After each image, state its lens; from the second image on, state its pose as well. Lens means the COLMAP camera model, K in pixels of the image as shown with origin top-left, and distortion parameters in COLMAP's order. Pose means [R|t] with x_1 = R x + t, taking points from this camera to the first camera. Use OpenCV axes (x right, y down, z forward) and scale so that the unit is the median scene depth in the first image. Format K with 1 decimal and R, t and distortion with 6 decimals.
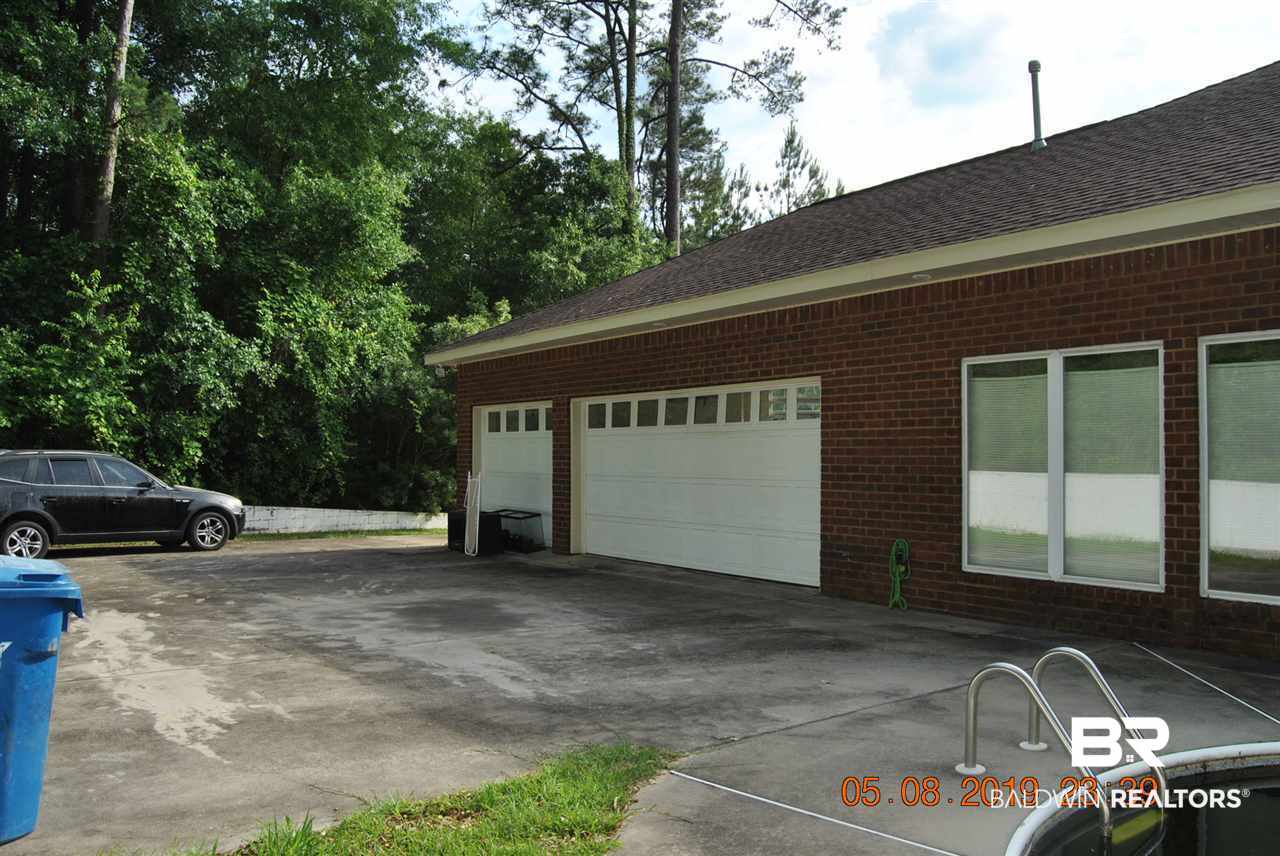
lens RADIAL K [[1036.4, 0, 673.5], [0, 1036.4, 422.6], [0, 0, 1]] dist [-0.084577, 0.013560]
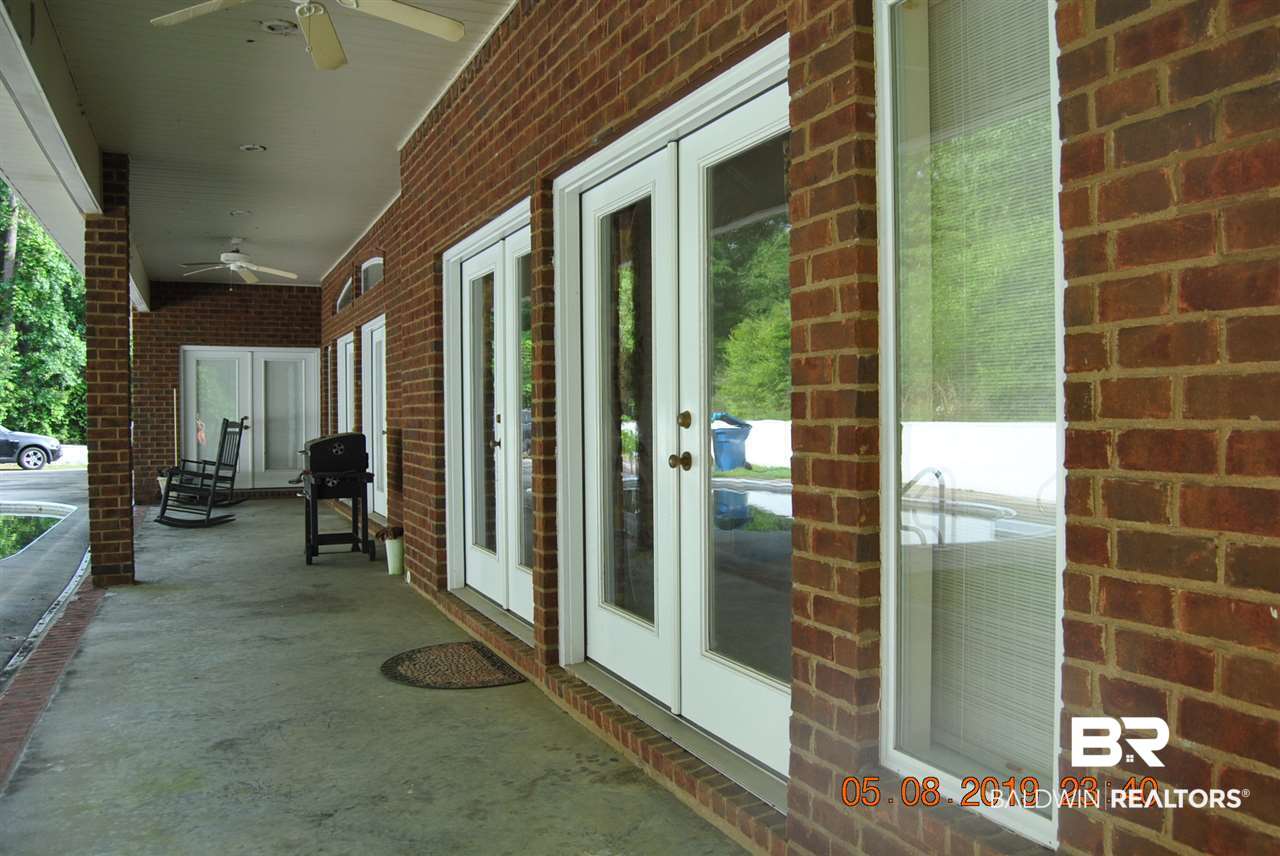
lens RADIAL K [[1036.4, 0, 673.5], [0, 1036.4, 422.6], [0, 0, 1]] dist [-0.084577, 0.013560]
pose [[0.984680, -0.013586, -0.173839, 0.758922], [0.021159, 0.998903, 0.041783, -0.001870], [0.173081, -0.044821, 0.983887, -0.402285]]
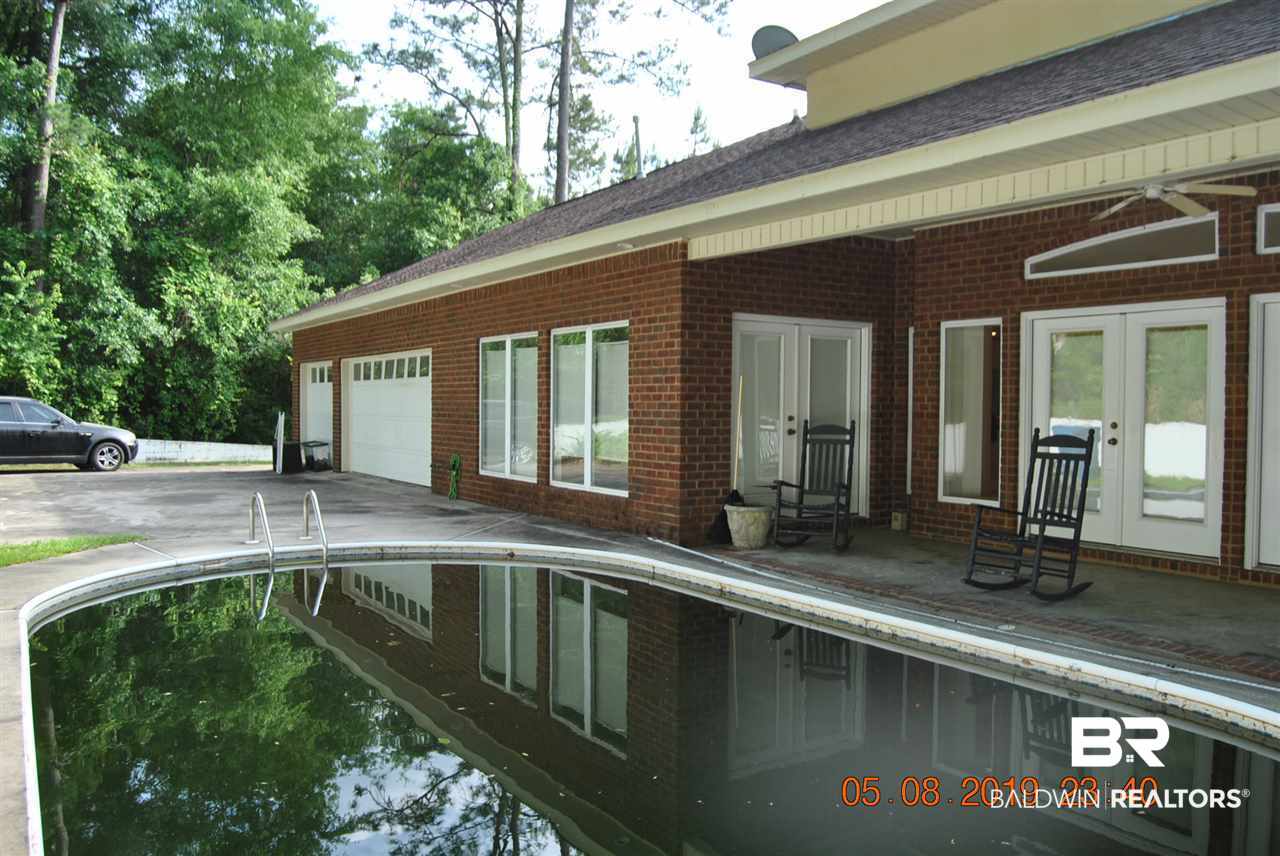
lens RADIAL K [[1010.0, 0, 654.5], [0, 1010.0, 430.2], [0, 0, 1]] dist [-0.079327, 0.005426]
pose [[0.999491, 0.006139, -0.031318, 0.251098], [-0.004281, 0.998245, 0.059071, -0.006386], [0.031625, -0.058907, 0.997762, -0.221307]]
